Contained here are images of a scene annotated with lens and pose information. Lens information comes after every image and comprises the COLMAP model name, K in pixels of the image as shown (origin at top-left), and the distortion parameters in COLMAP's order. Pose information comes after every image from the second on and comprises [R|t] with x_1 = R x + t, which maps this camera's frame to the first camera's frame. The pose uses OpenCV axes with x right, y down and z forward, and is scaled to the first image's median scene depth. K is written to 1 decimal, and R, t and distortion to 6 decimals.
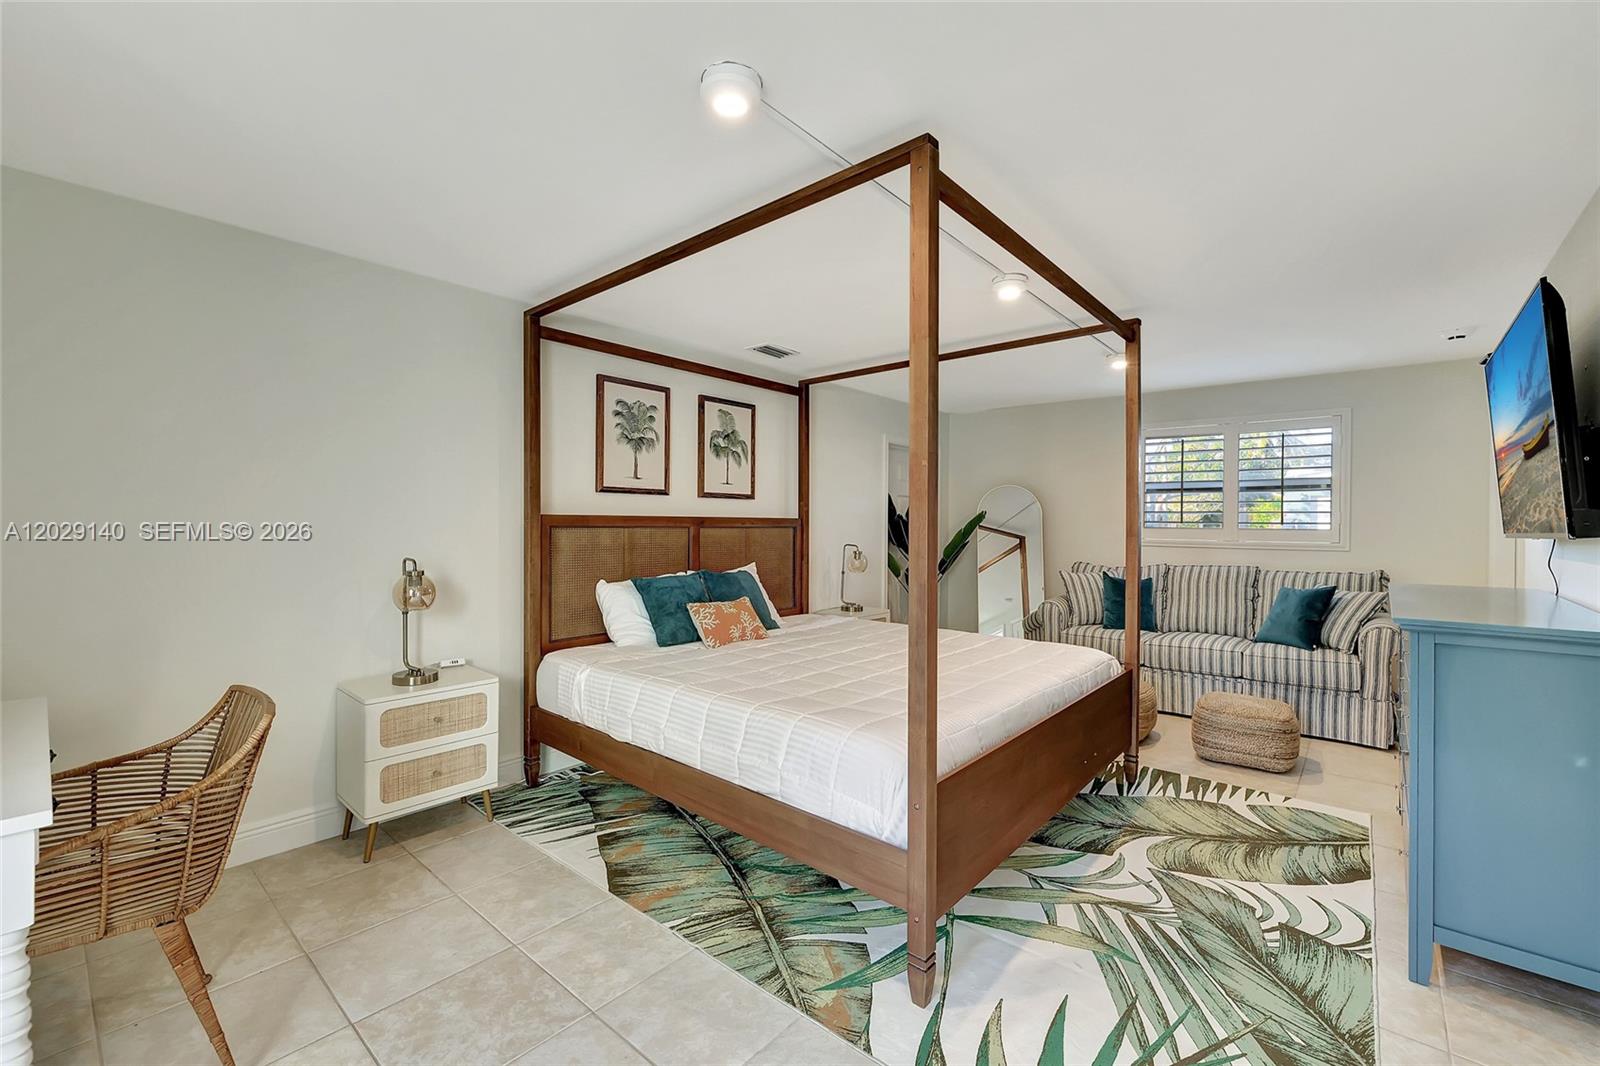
lens RADIAL K [[671.3, 0, 804.5], [0, 671.3, 529.3], [0, 0, 1]] dist [0.006711, -0.004332]
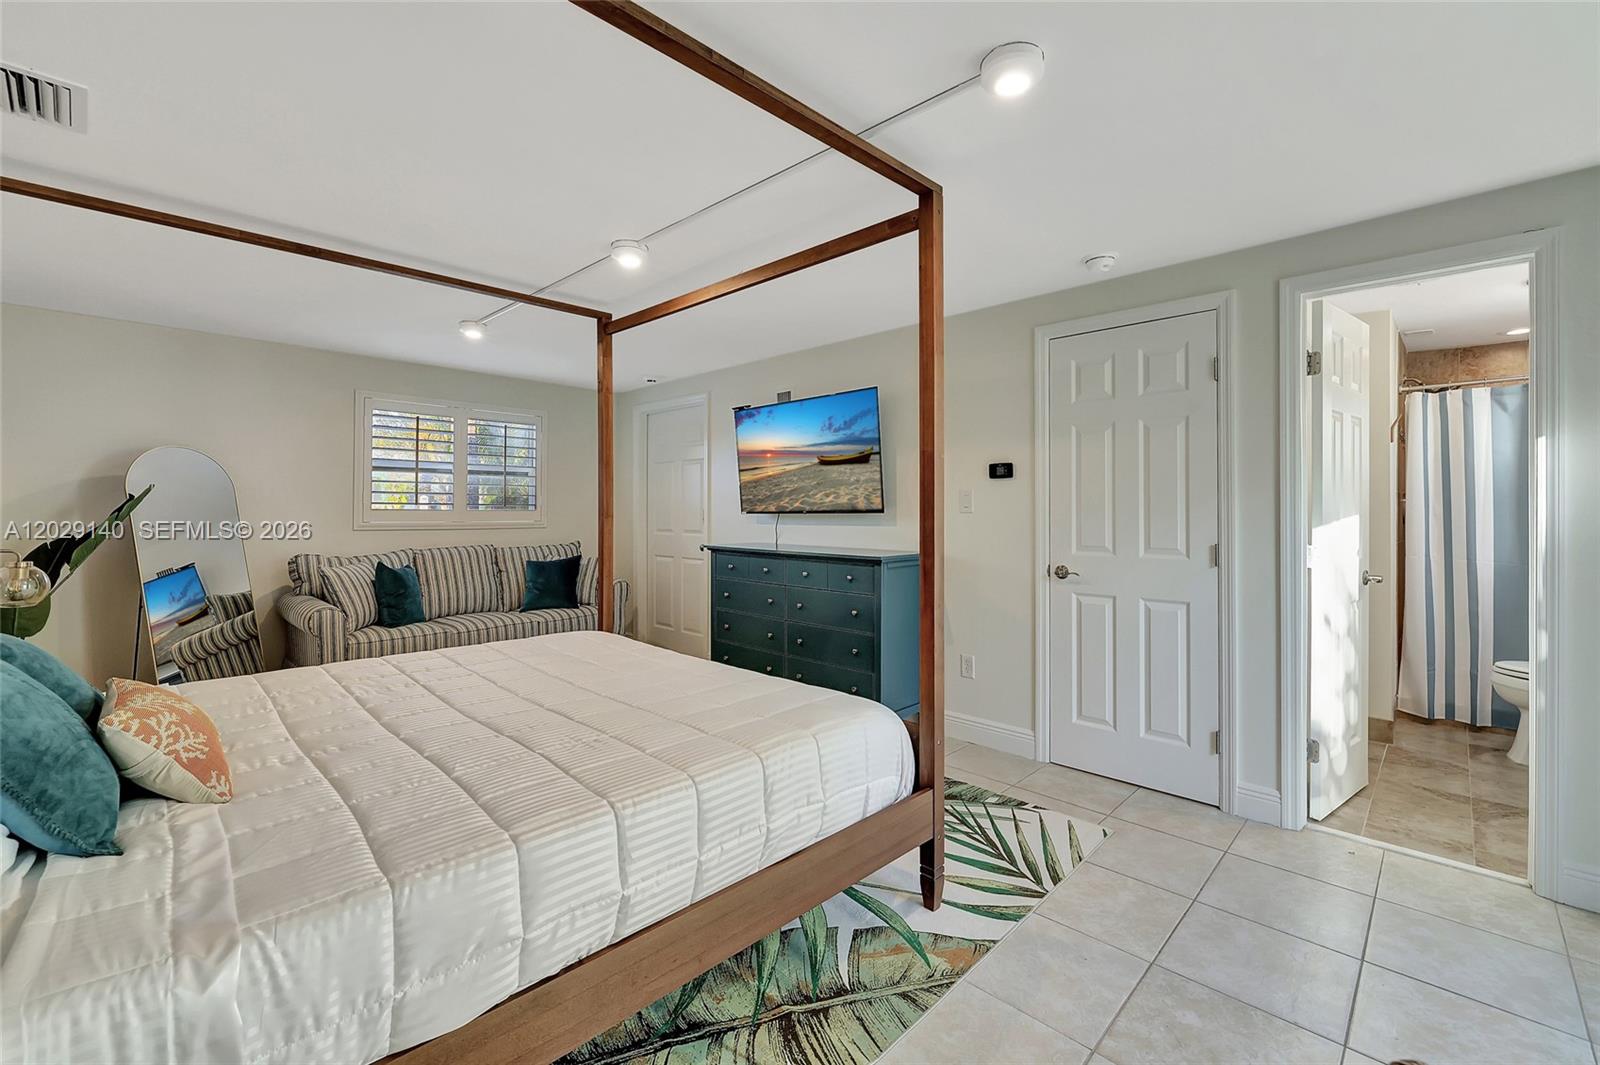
lens RADIAL K [[671.3, 0, 809.0], [0, 671.3, 508.6], [0, 0, 1]] dist [0.006711, -0.004332]
pose [[0.061742, -0.007977, 0.998060, -0.596897], [0.005443, 0.999956, 0.007655, -0.012701], [-0.998077, 0.004960, 0.061783, 0.658769]]
